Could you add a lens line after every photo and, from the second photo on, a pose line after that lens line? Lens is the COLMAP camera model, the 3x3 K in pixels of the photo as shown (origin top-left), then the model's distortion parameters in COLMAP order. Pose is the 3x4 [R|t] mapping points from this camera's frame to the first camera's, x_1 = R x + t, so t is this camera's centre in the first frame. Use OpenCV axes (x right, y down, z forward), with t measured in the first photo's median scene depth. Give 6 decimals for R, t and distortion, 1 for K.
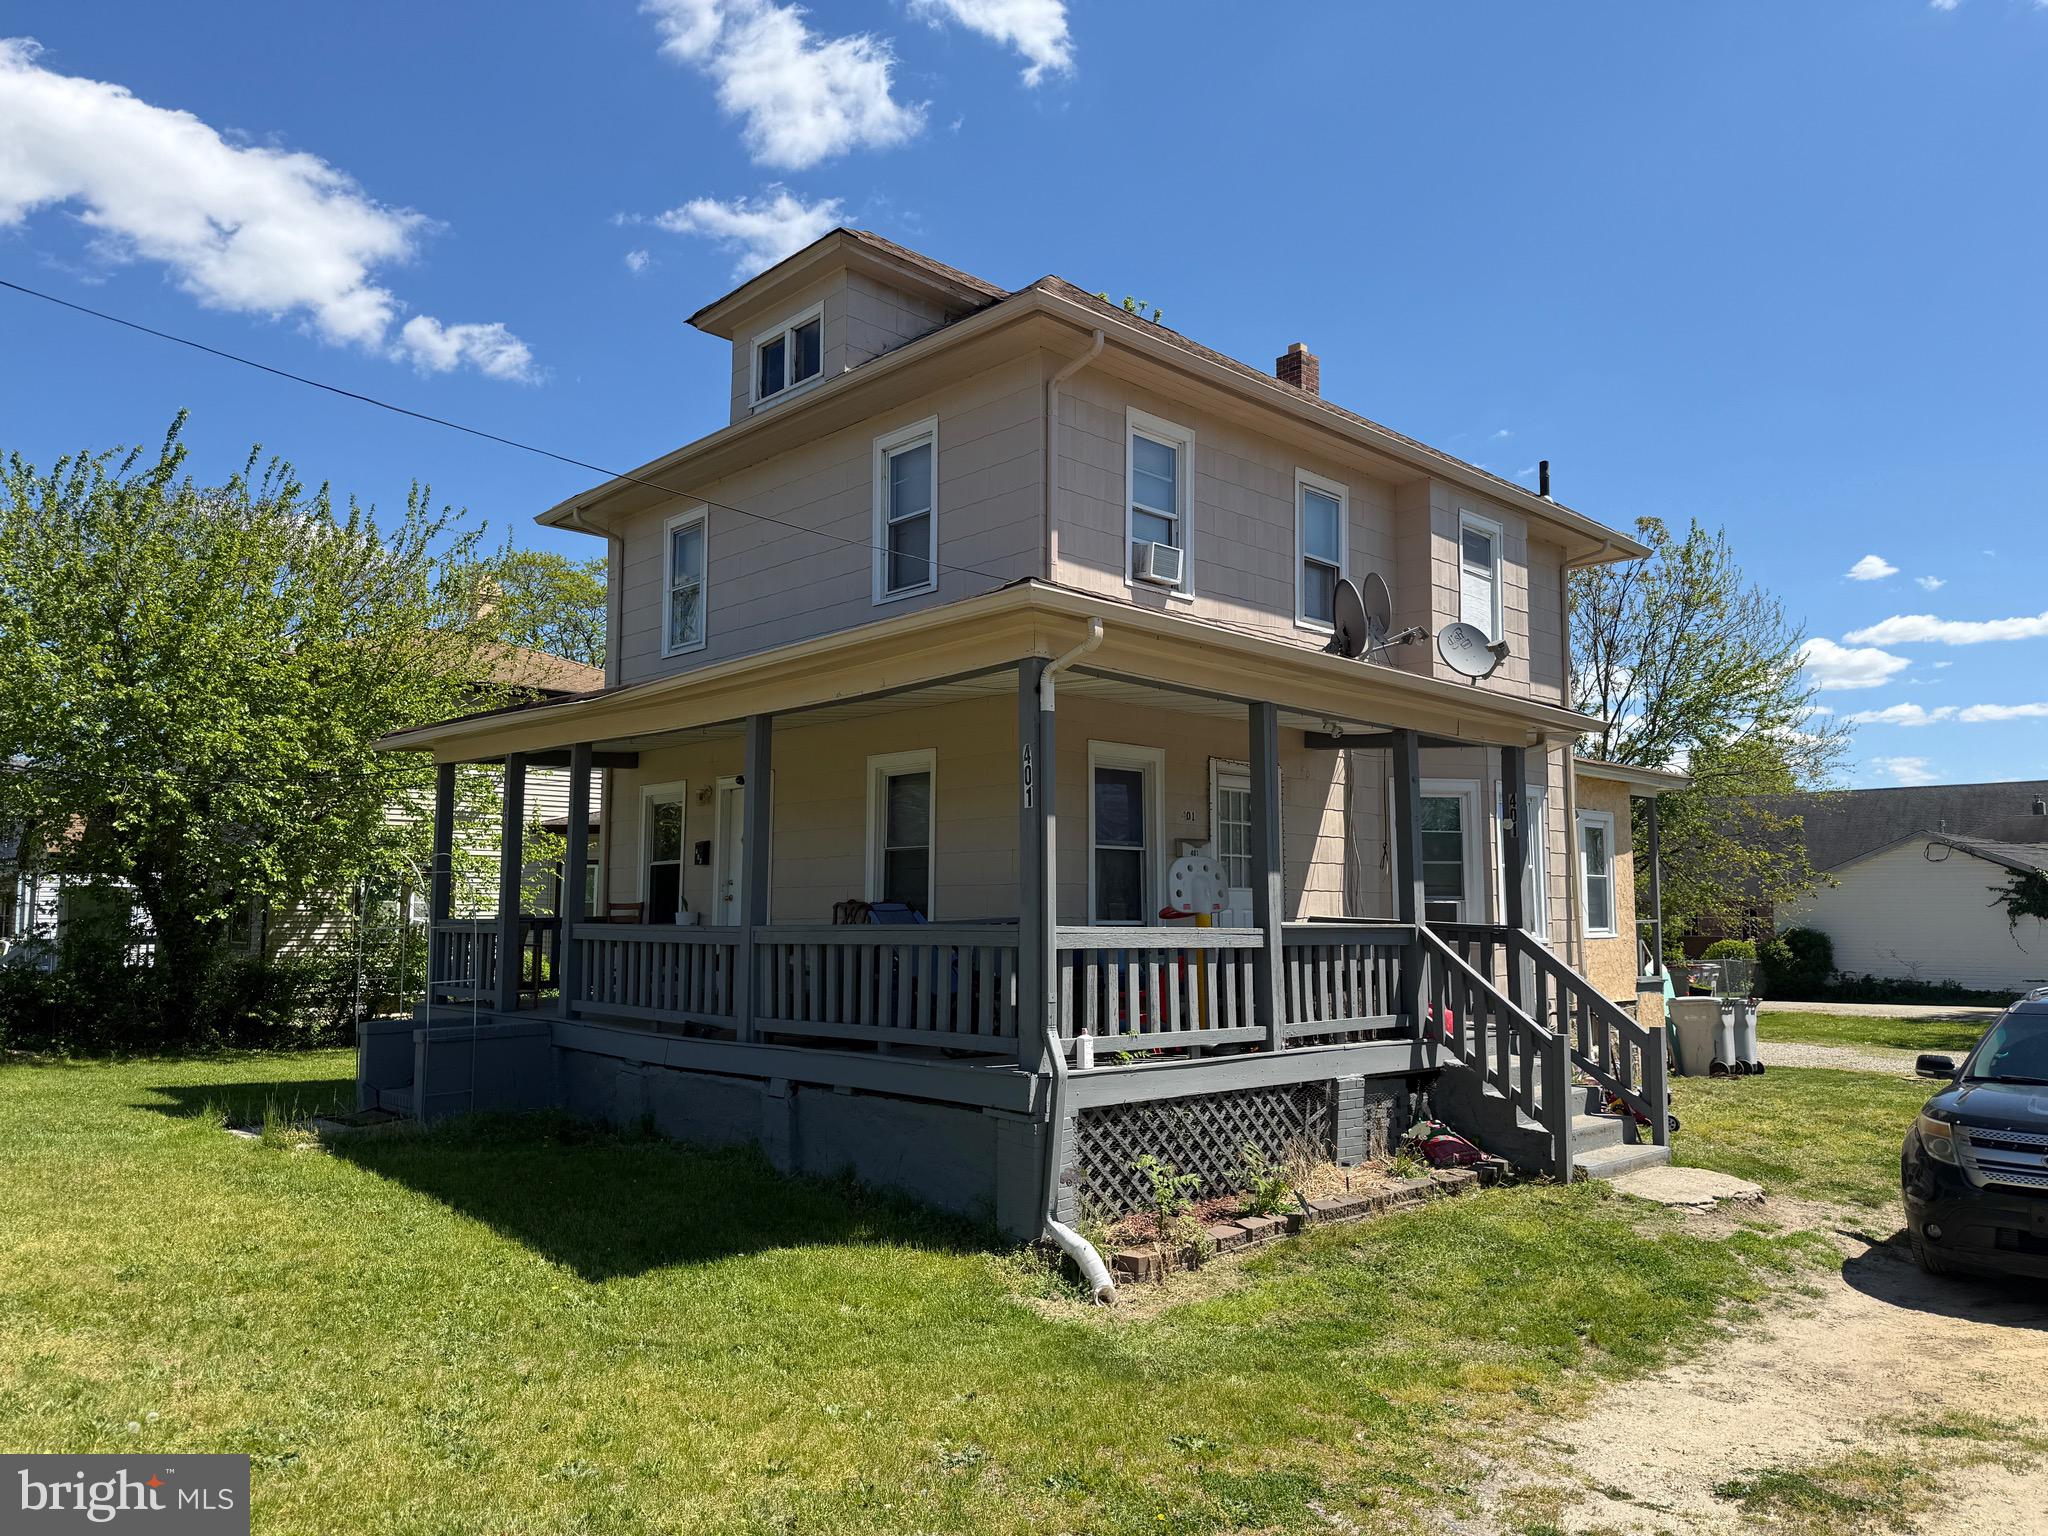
lens RADIAL K [[1405.3, 0, 1032.5], [0, 1405.3, 756.1], [0, 0, 1]] dist [0.131181, -0.200268]
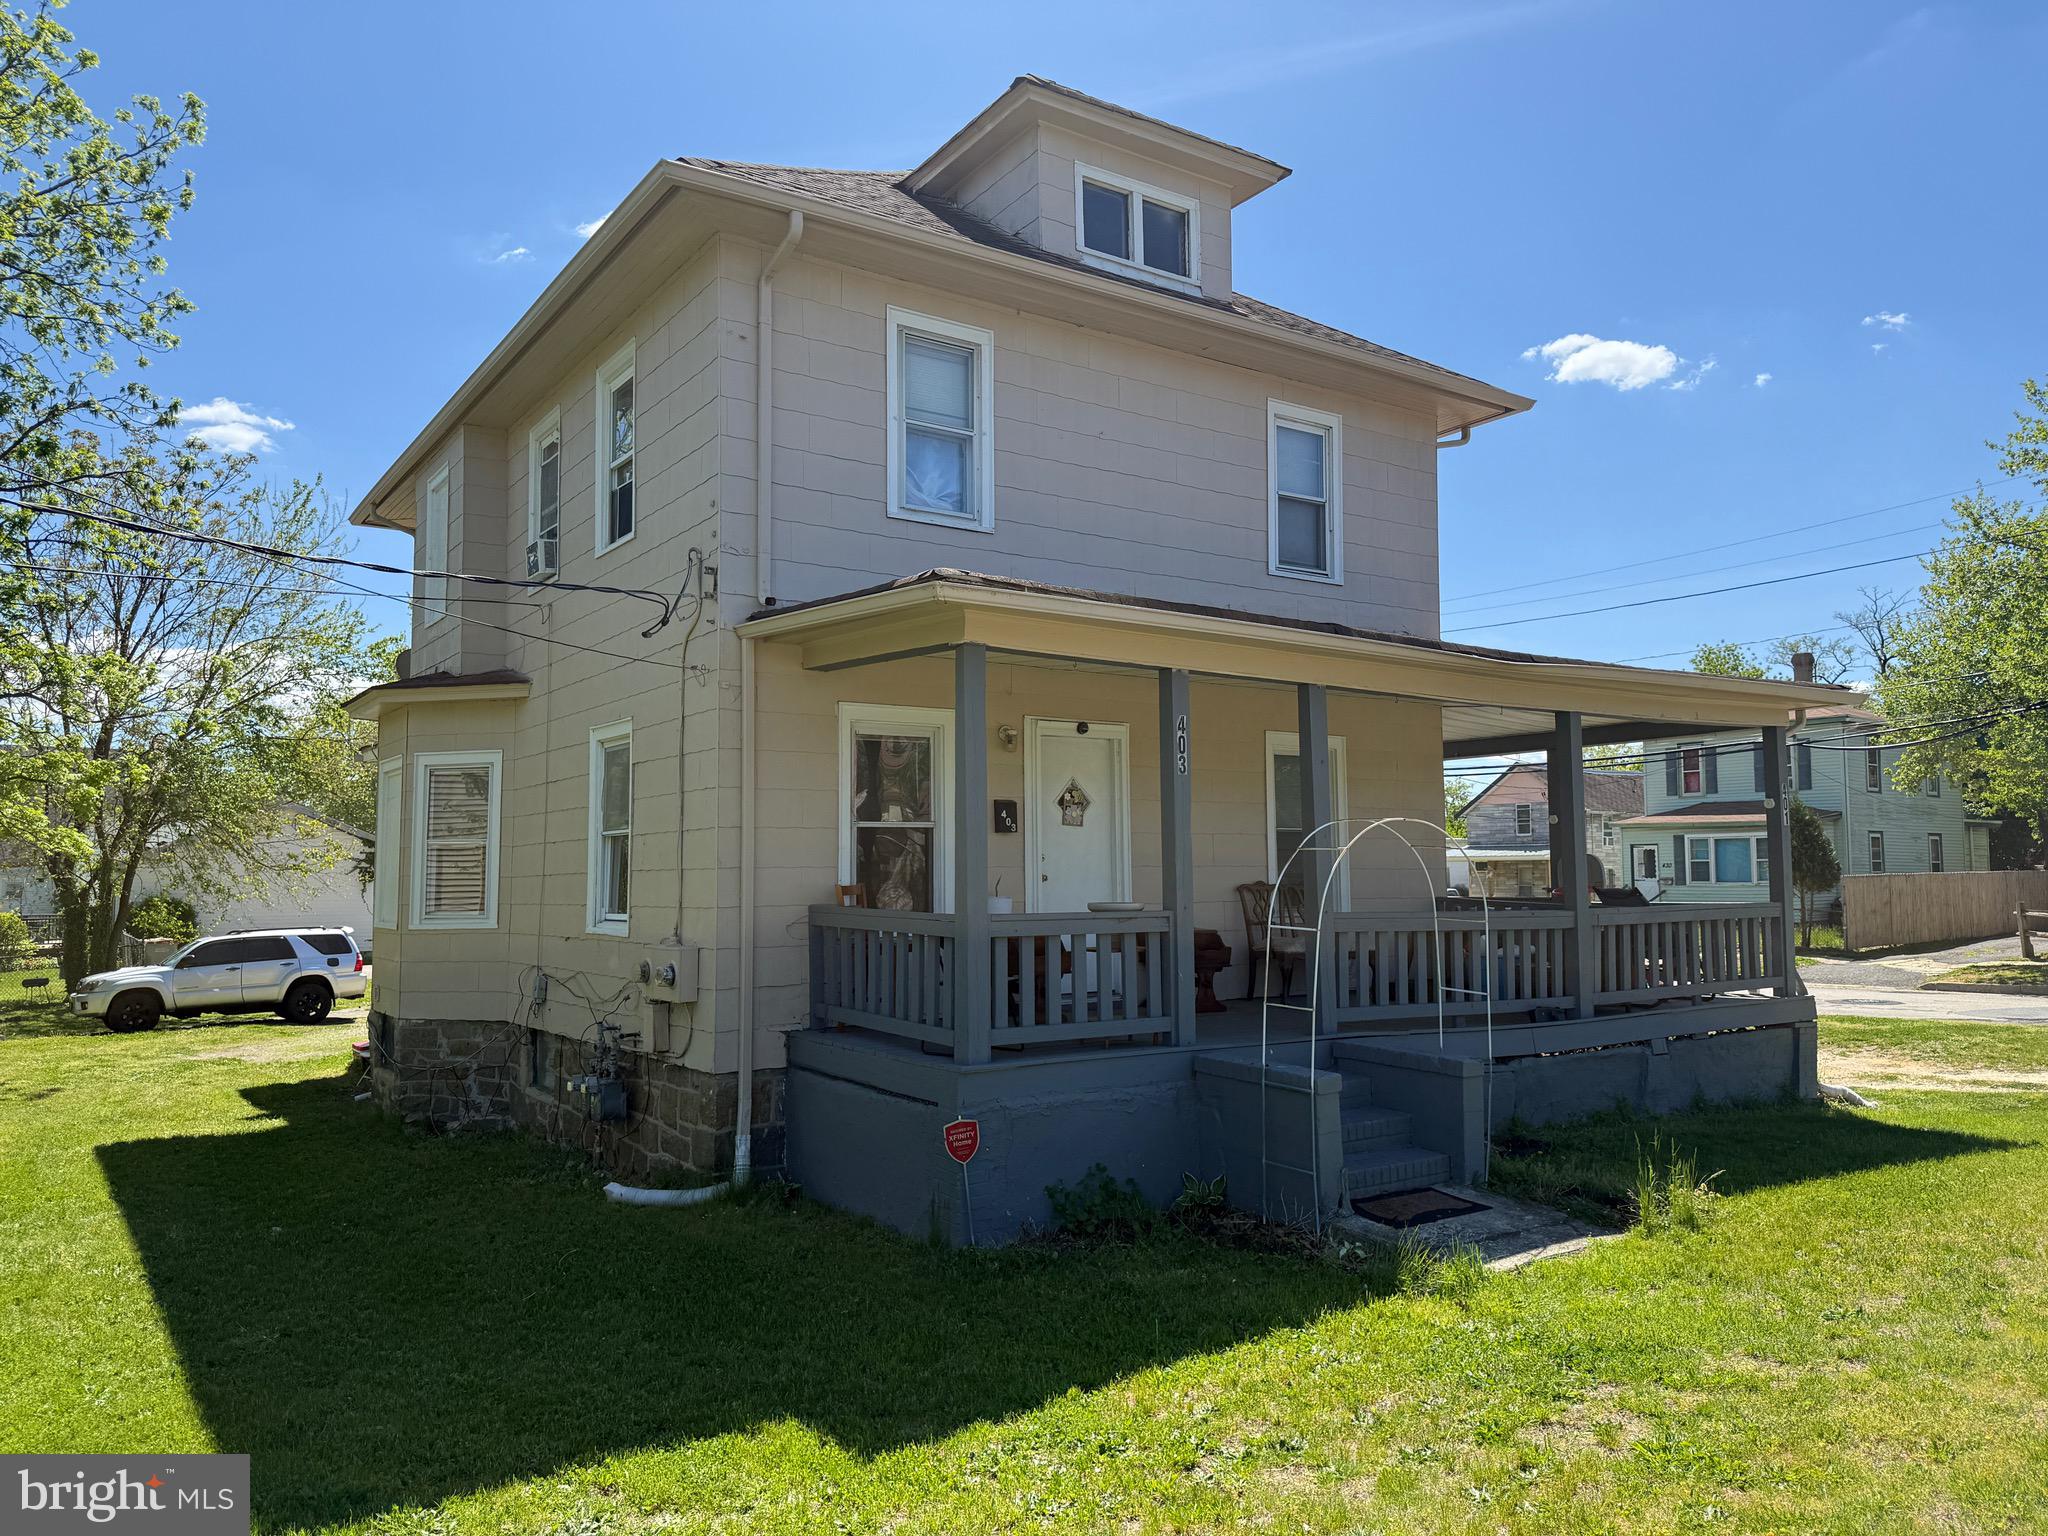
lens RADIAL K [[1435.0, 0, 1027.3], [0, 1435.0, 734.8], [0, 0, 1]] dist [0.204894, -0.341547]
pose [[0.166012, 0.091510, 0.981869, -1.117313], [-0.102582, 0.991886, -0.075099, 0.094018], [-0.980774, -0.088255, 0.174052, 1.000055]]
